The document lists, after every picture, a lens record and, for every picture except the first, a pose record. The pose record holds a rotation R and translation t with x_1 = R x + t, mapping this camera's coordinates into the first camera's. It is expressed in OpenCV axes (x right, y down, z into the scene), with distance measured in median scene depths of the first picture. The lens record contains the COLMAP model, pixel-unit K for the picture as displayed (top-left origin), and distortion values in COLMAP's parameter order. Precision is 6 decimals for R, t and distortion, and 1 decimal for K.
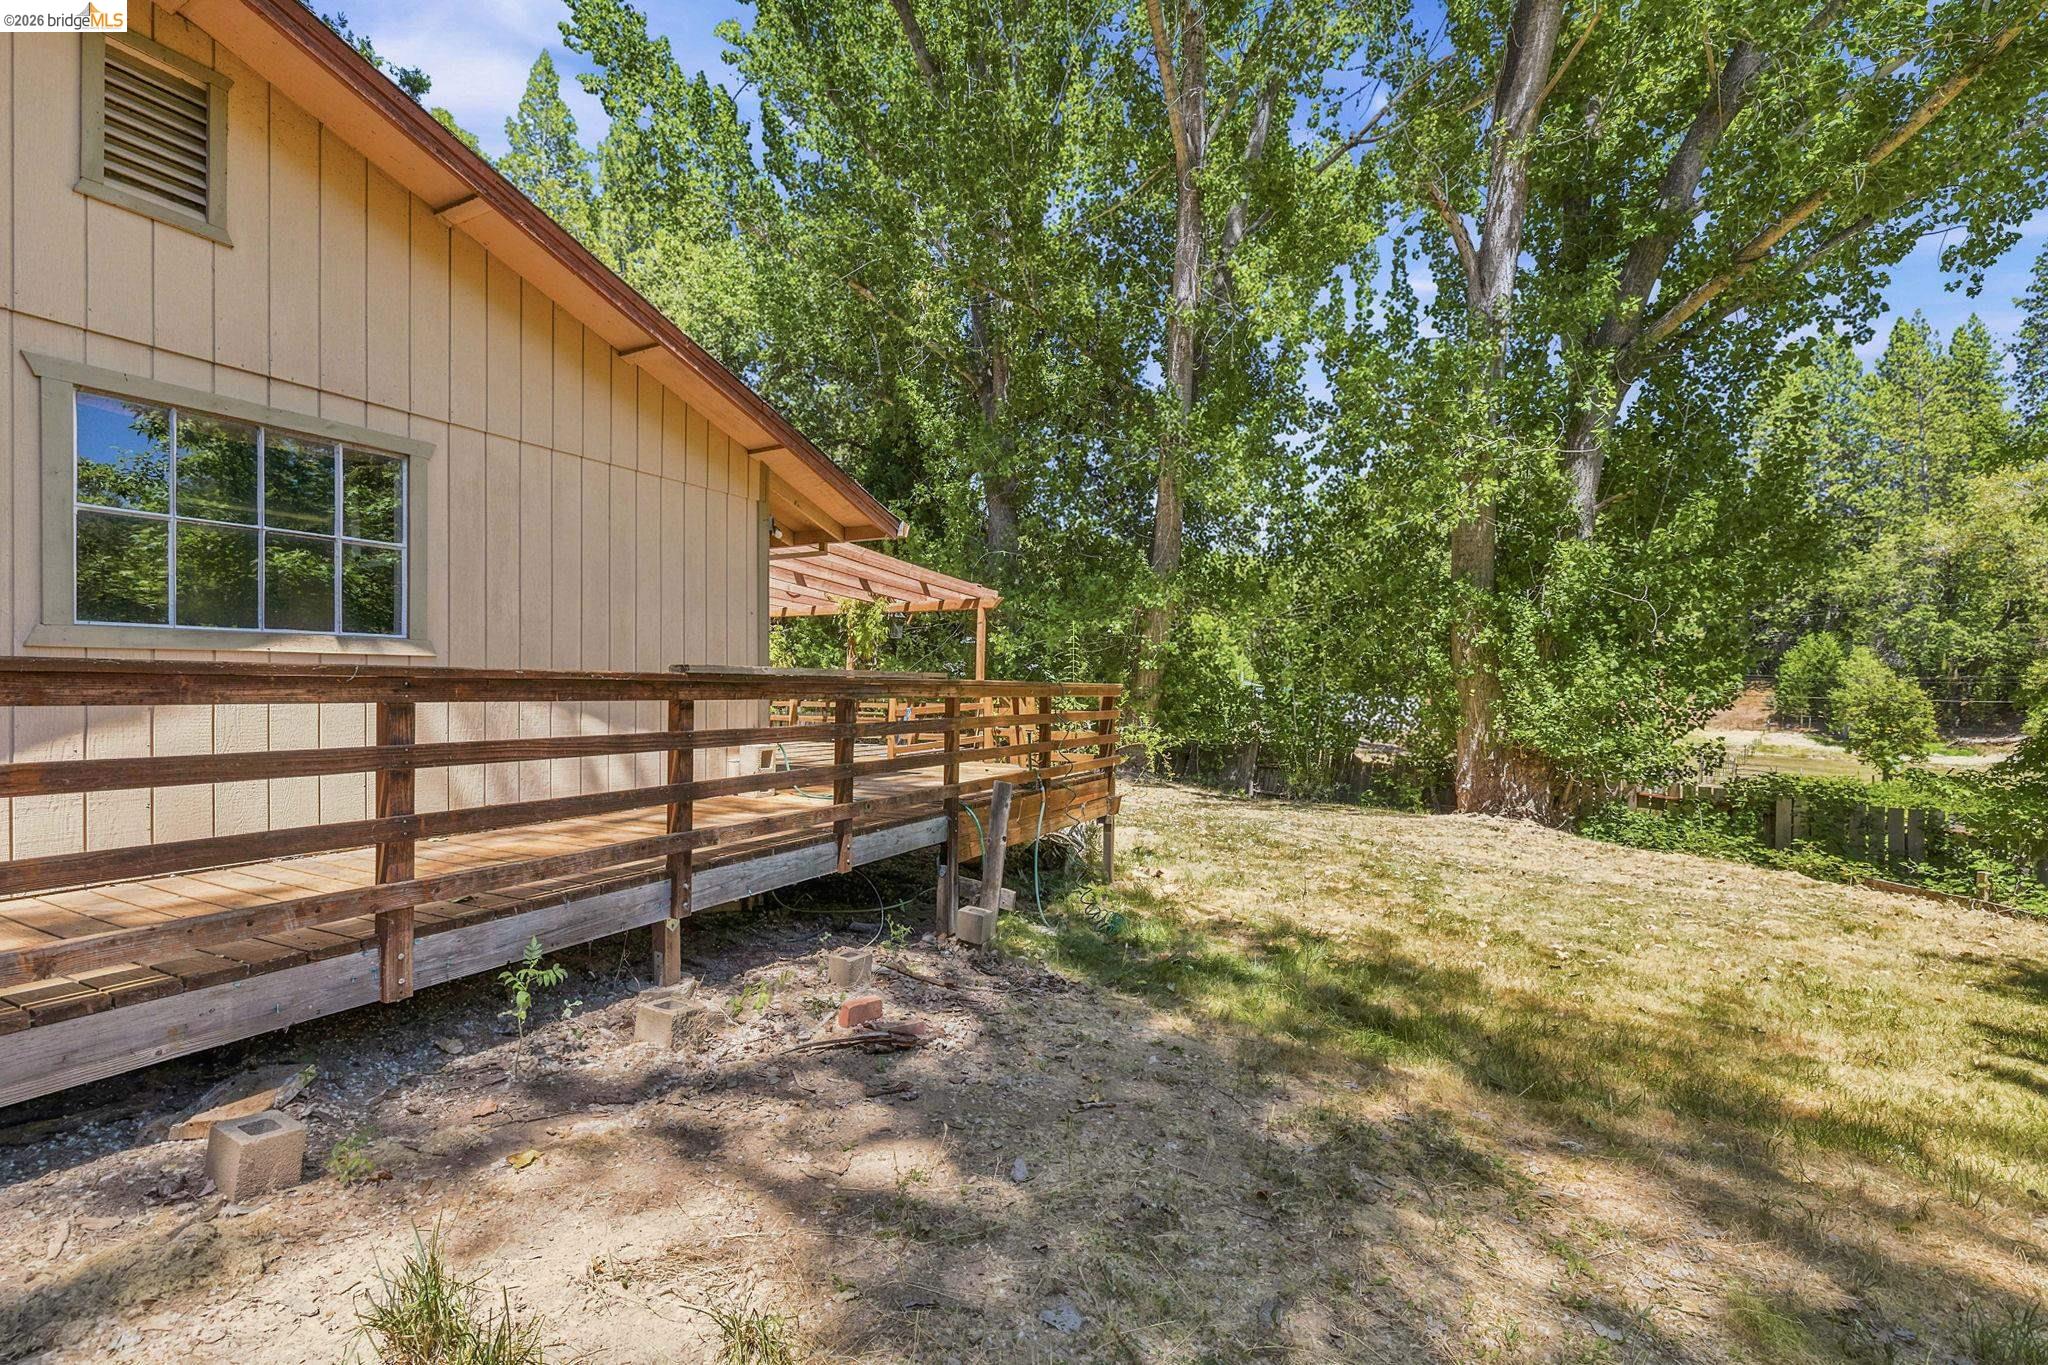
lens RADIAL K [[862.1, 0, 1016.3], [0, 862.1, 688.5], [0, 0, 1]] dist [0.001165, -0.000656]
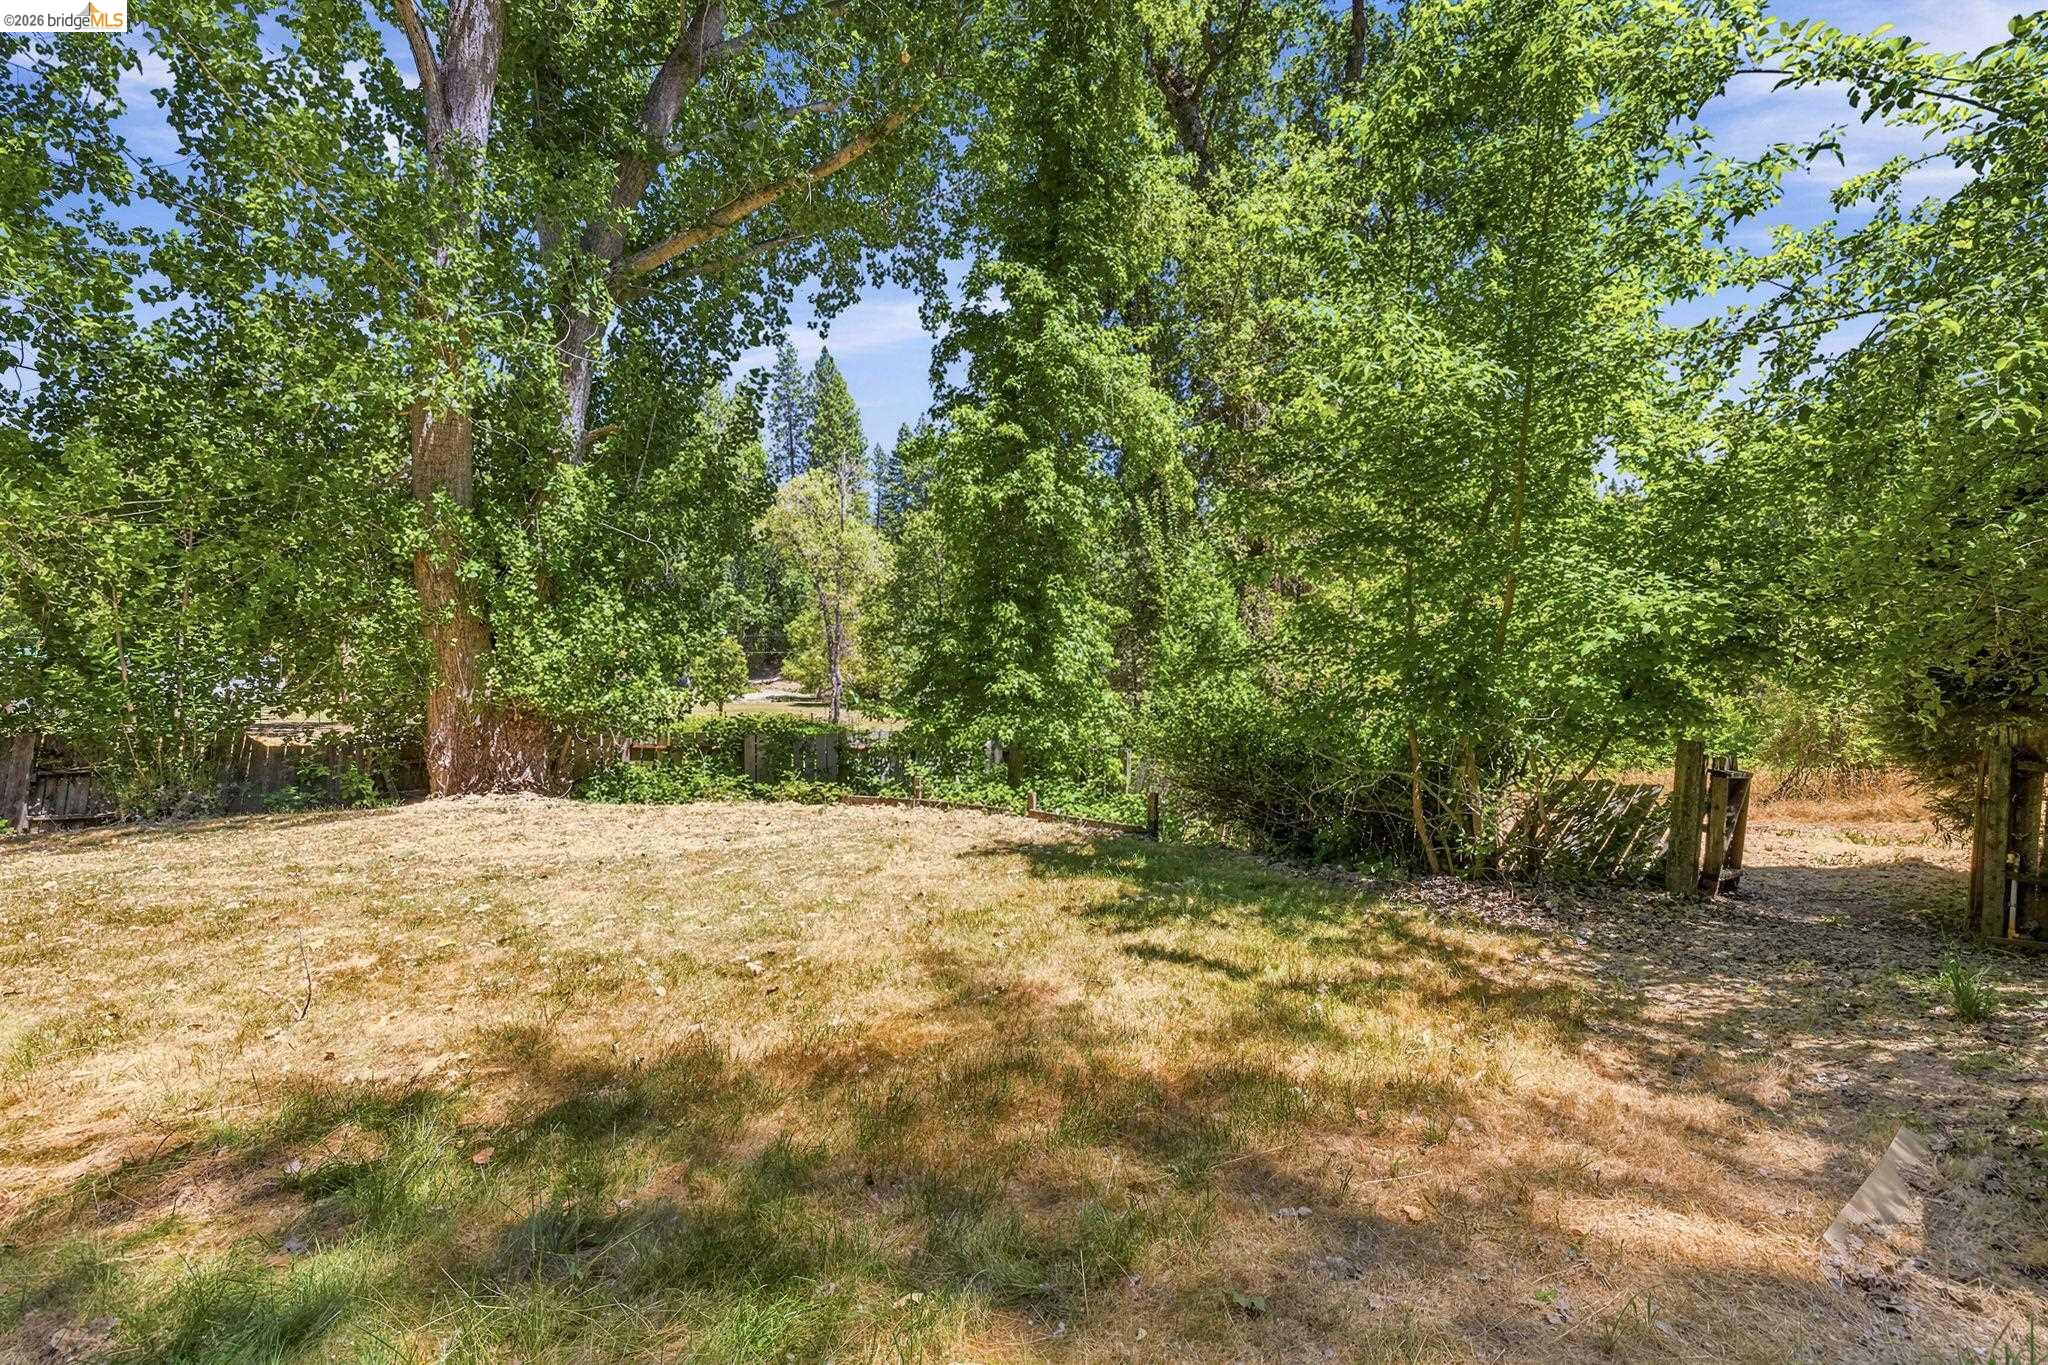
lens RADIAL K [[862.1, 0, 1039.0], [0, 862.1, 672.9], [0, 0, 1]] dist [0.001165, -0.000656]
pose [[0.389038, -0.036167, 0.920511, 0.017883], [0.010651, 0.999339, 0.034763, 0.012003], [-0.921160, -0.003720, 0.389166, 0.216236]]
